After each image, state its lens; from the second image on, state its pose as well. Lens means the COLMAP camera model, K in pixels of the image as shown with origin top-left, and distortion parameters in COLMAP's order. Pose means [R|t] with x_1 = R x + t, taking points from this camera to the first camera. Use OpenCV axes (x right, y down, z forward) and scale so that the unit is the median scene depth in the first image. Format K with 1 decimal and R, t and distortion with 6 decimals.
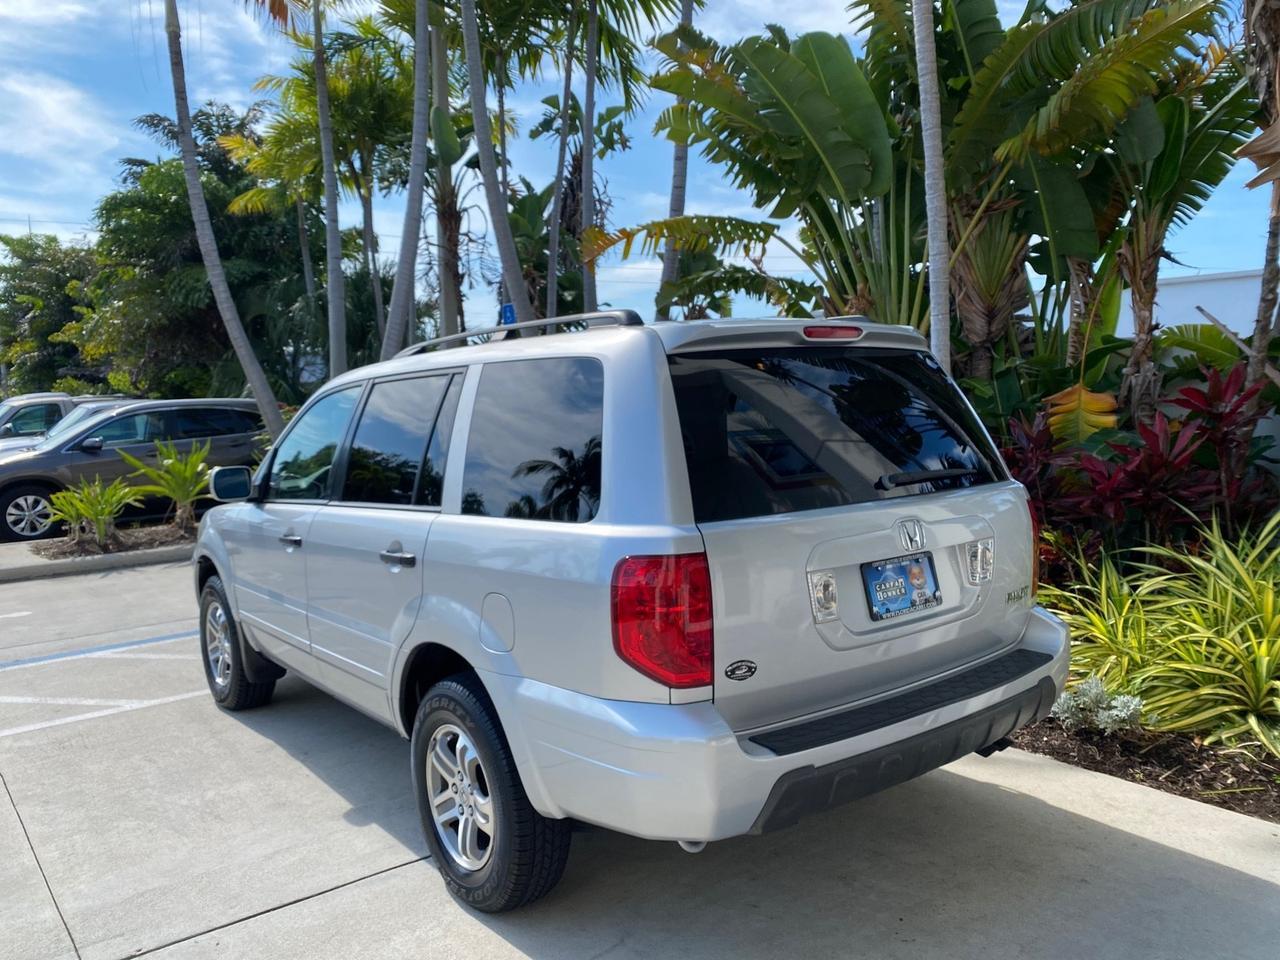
lens RADIAL K [[981.8, 0, 651.2], [0, 981.8, 481.0], [0, 0, 1]] dist [0.017546, -0.019612]
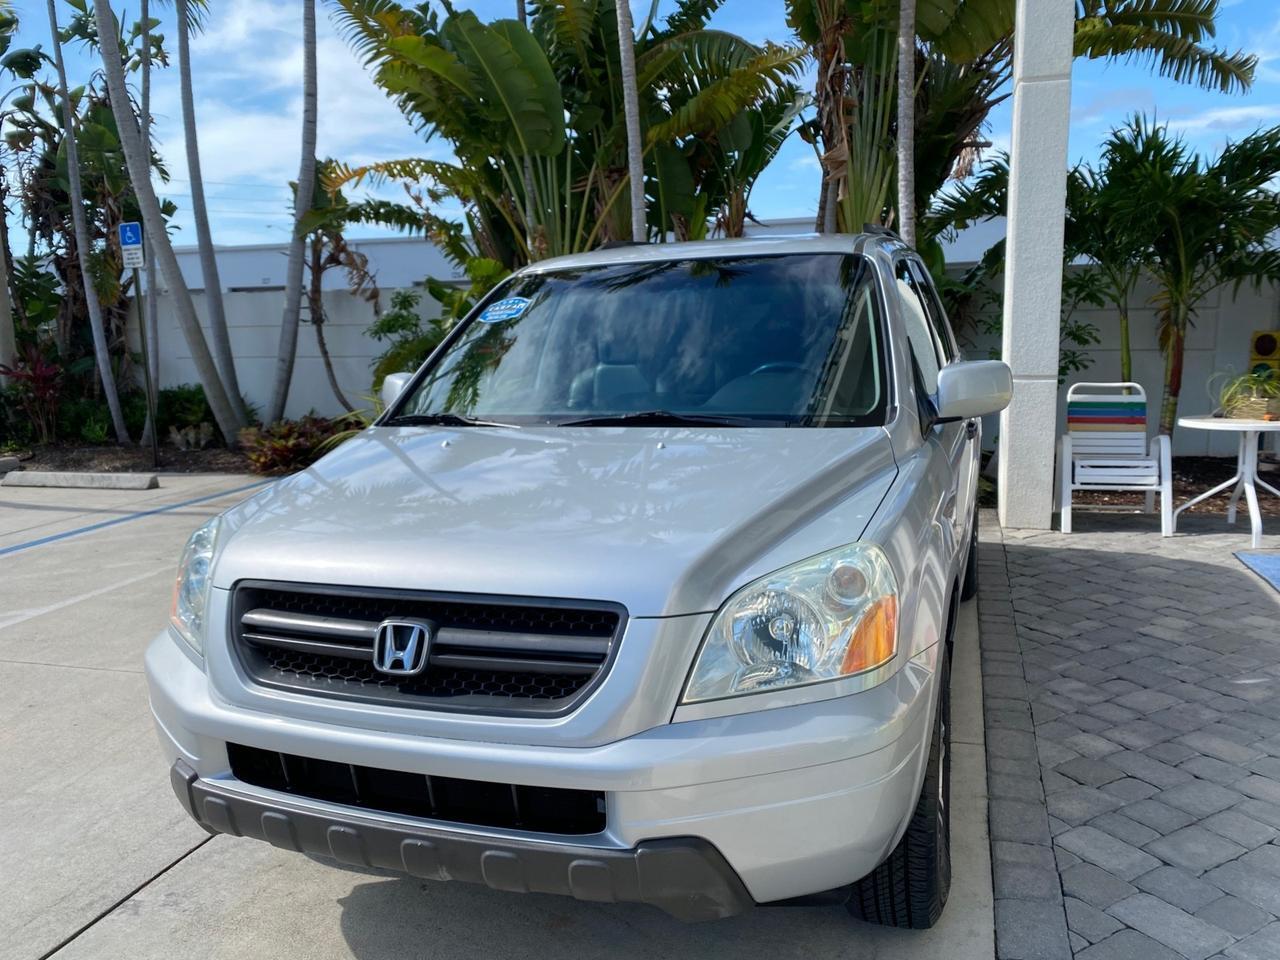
lens RADIAL K [[981.8, 0, 642.4], [0, 981.8, 477.2], [0, 0, 1]] dist [0.017546, -0.019612]
pose [[0.831905, -0.090465, 0.547494, -0.604343], [0.059011, 0.995450, 0.074818, 0.055513], [-0.551771, -0.029933, 0.833458, -0.214137]]
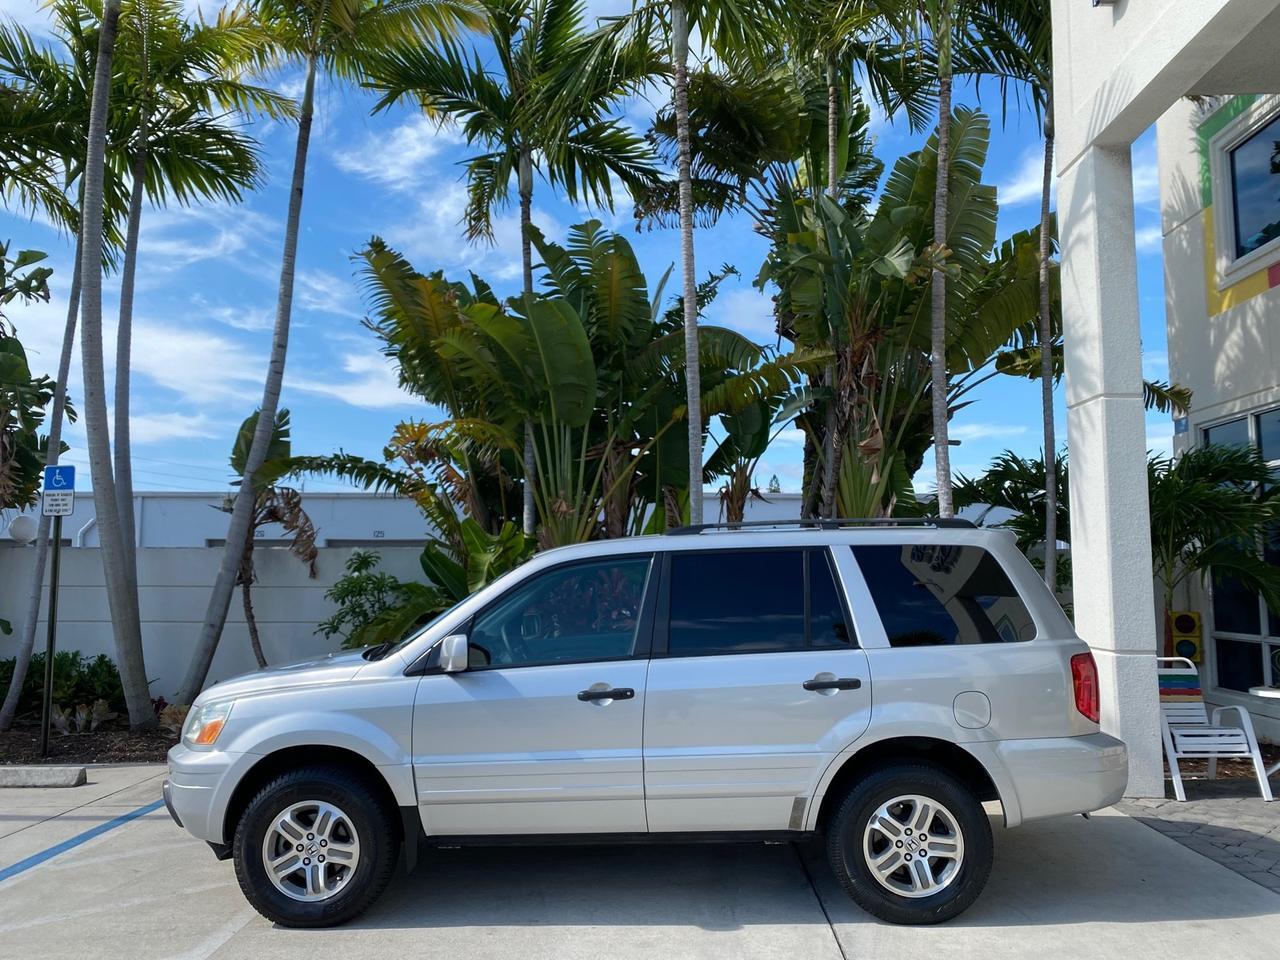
lens RADIAL K [[981.8, 0, 642.6], [0, 981.8, 471.6], [0, 0, 1]] dist [0.017546, -0.019612]
pose [[0.641569, 0.103717, 0.760021, -1.013295], [0.057632, 0.981498, -0.182591, 0.015154], [-0.764897, 0.160946, 0.623722, 0.200370]]
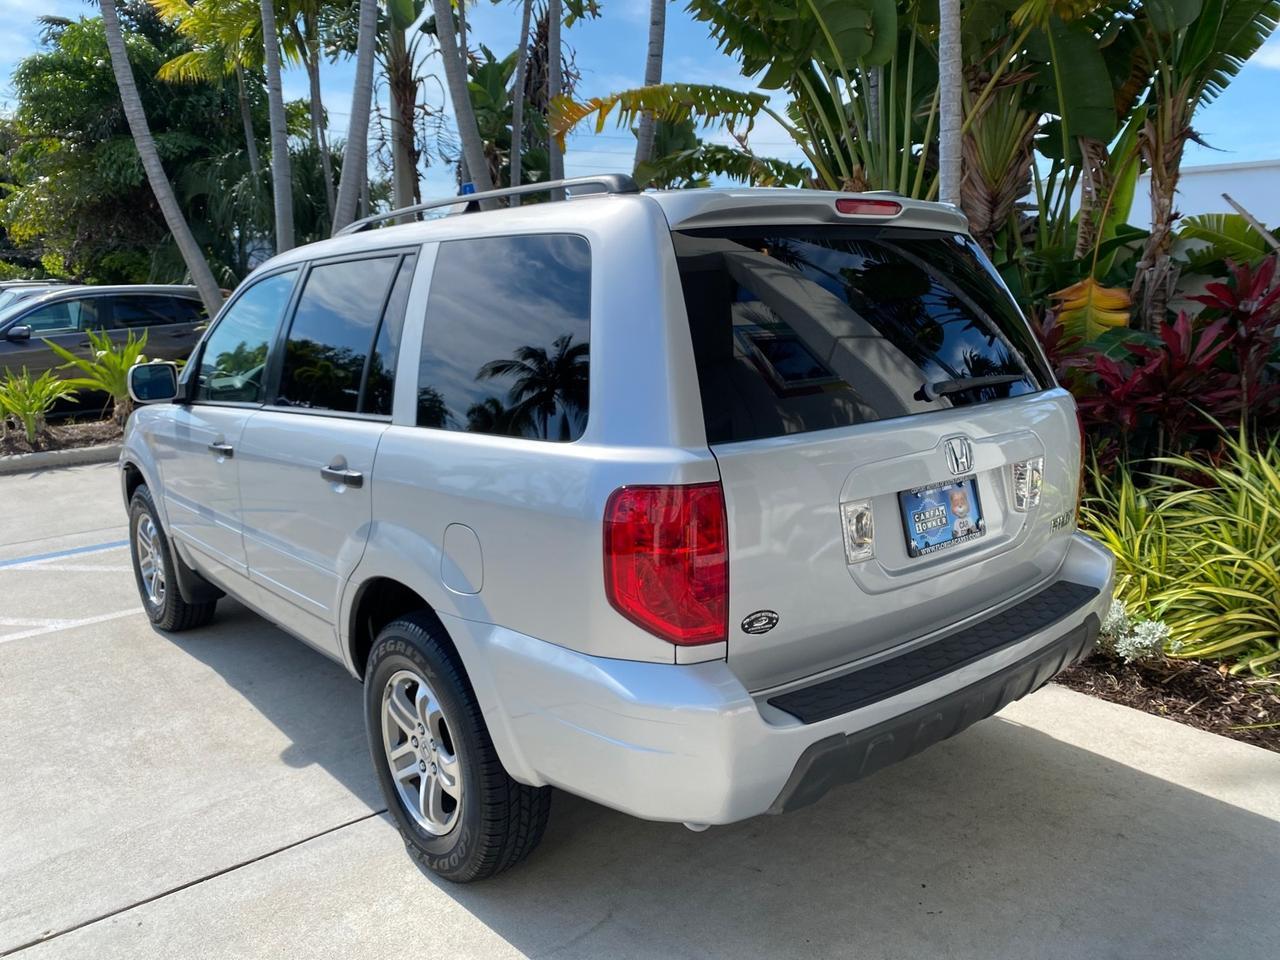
lens RADIAL K [[981.8, 0, 653.8], [0, 981.8, 480.2], [0, 0, 1]] dist [0.017546, -0.019612]
pose [[0.999234, 0.003497, 0.038982, -0.015397], [-0.007612, 0.994346, 0.105920, -0.006410], [-0.038391, -0.106135, 0.993610, 0.100275]]
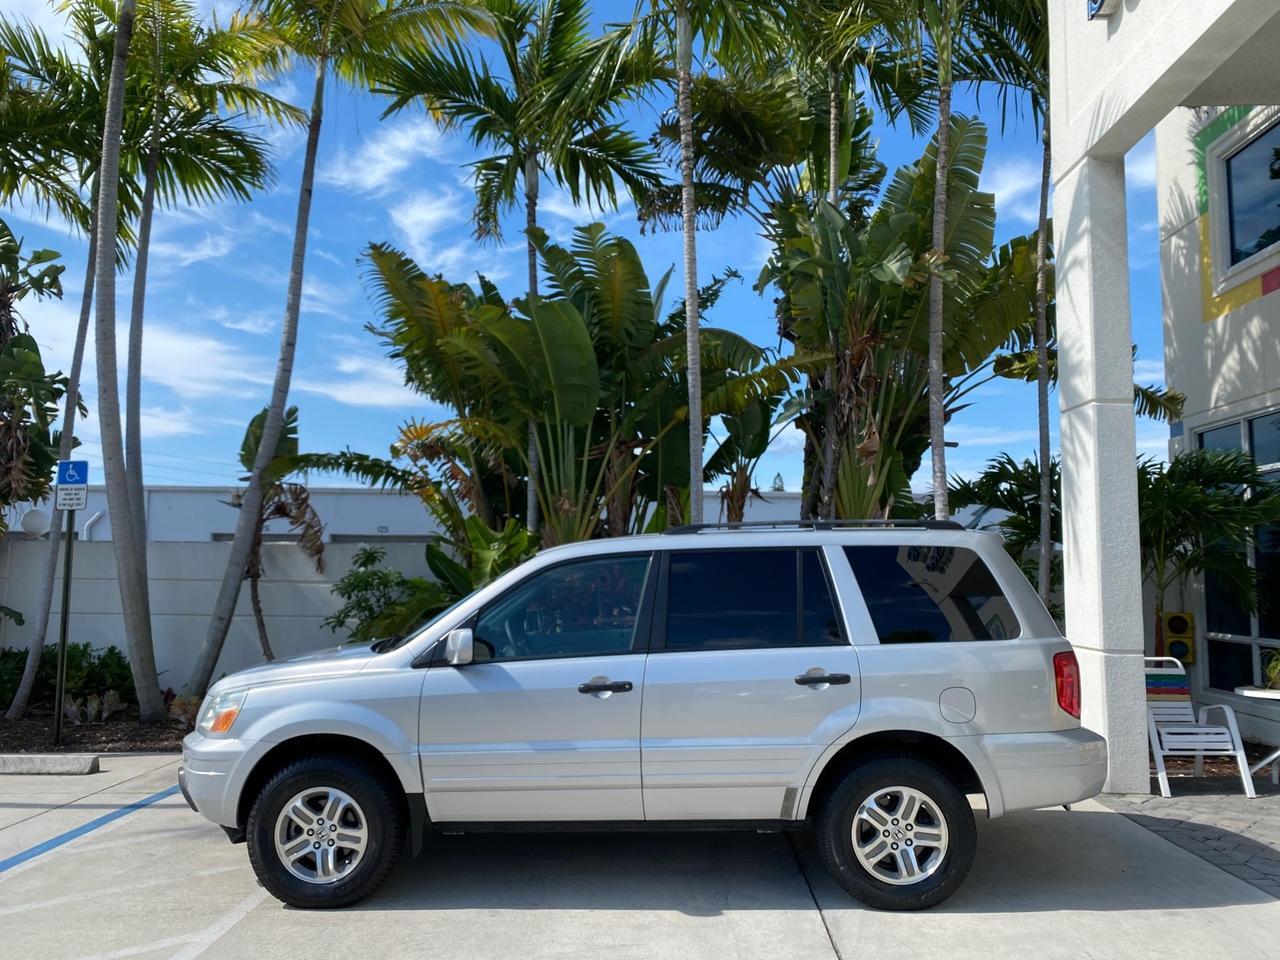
lens RADIAL K [[981.8, 0, 643.2], [0, 981.8, 473.3], [0, 0, 1]] dist [0.017546, -0.019612]
pose [[0.643057, 0.105117, 0.758570, -1.038171], [0.049515, 0.982755, -0.178158, 0.017275], [-0.764216, 0.152126, 0.626762, 0.174831]]
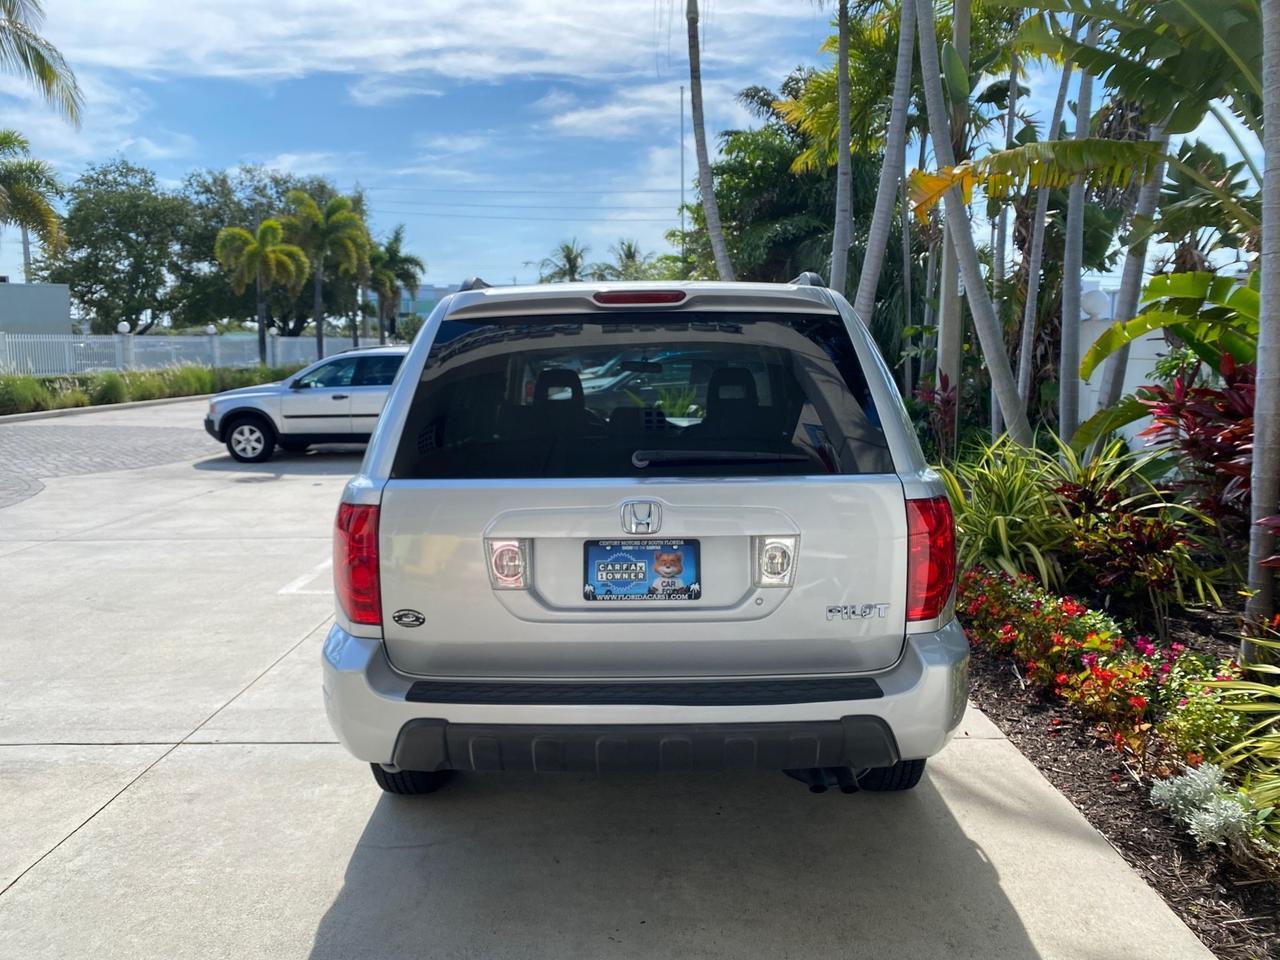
lens RADIAL K [[981.8, 0, 638.1], [0, 981.8, 488.4], [0, 0, 1]] dist [0.017546, -0.019612]
pose [[0.778382, 0.102601, -0.619350, 0.475590], [-0.064689, 0.994411, 0.083435, -0.027339], [0.624449, -0.024880, 0.780669, 0.164107]]
